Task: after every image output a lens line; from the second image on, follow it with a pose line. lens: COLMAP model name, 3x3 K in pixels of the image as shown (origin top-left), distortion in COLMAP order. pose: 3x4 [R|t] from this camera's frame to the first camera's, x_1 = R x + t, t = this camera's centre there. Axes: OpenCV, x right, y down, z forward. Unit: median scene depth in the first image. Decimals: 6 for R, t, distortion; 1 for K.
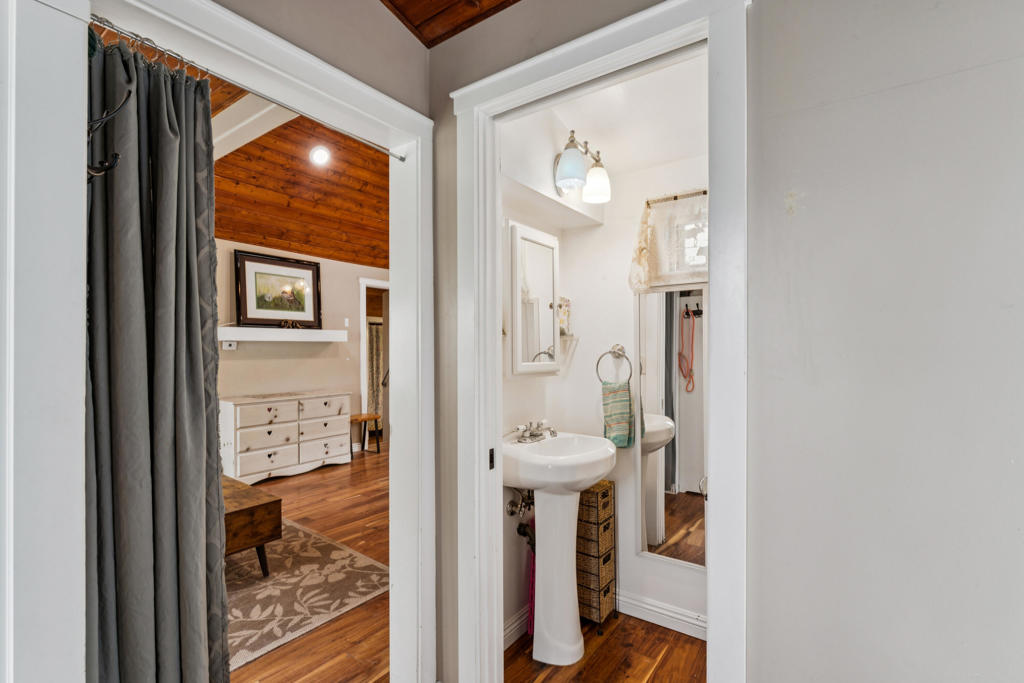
lens RADIAL K [[475.1, 0, 515.1], [0, 475.1, 348.0], [0, 0, 1]] dist [-0.005560, -0.000804]
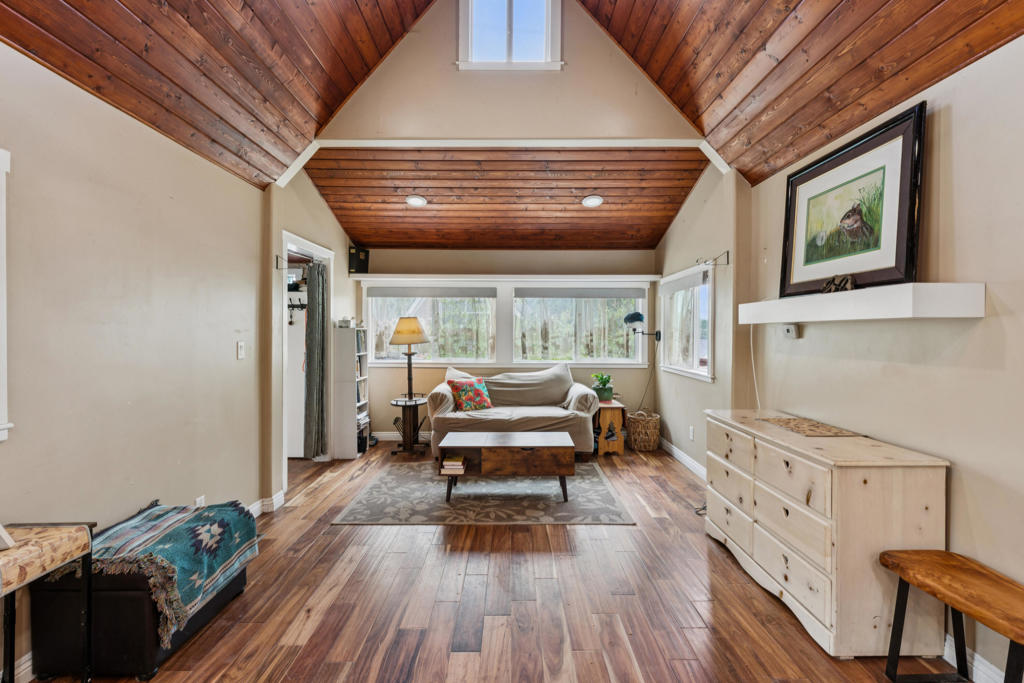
lens RADIAL K [[475.1, 0, 511.0], [0, 475.1, 337.3], [0, 0, 1]] dist [-0.005560, -0.000804]
pose [[-0.811718, -0.002045, -0.584046, 0.058277], [-0.010681, 0.999879, 0.011343, -0.000219], [0.583951, 0.015446, -0.811642, 1.200802]]
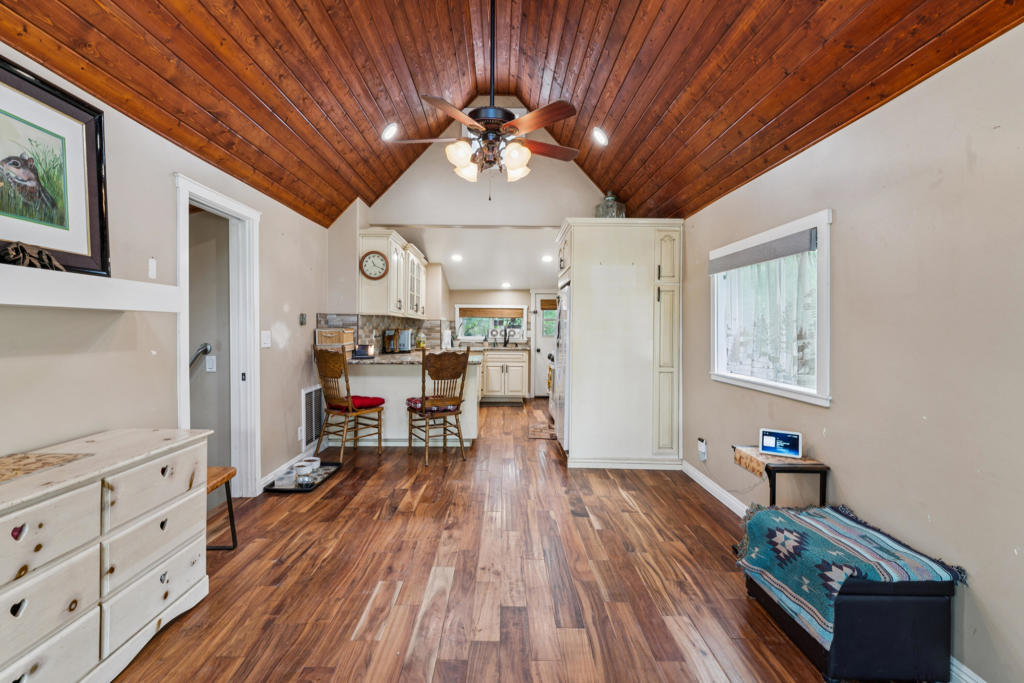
lens RADIAL K [[475.1, 0, 512.4], [0, 475.1, 327.7], [0, 0, 1]] dist [-0.005560, -0.000804]
pose [[0.803621, 0.005415, 0.595117, -0.400247], [-0.003197, 0.999983, -0.004782, 0.001918], [-0.595133, 0.001941, 0.803625, 0.519035]]
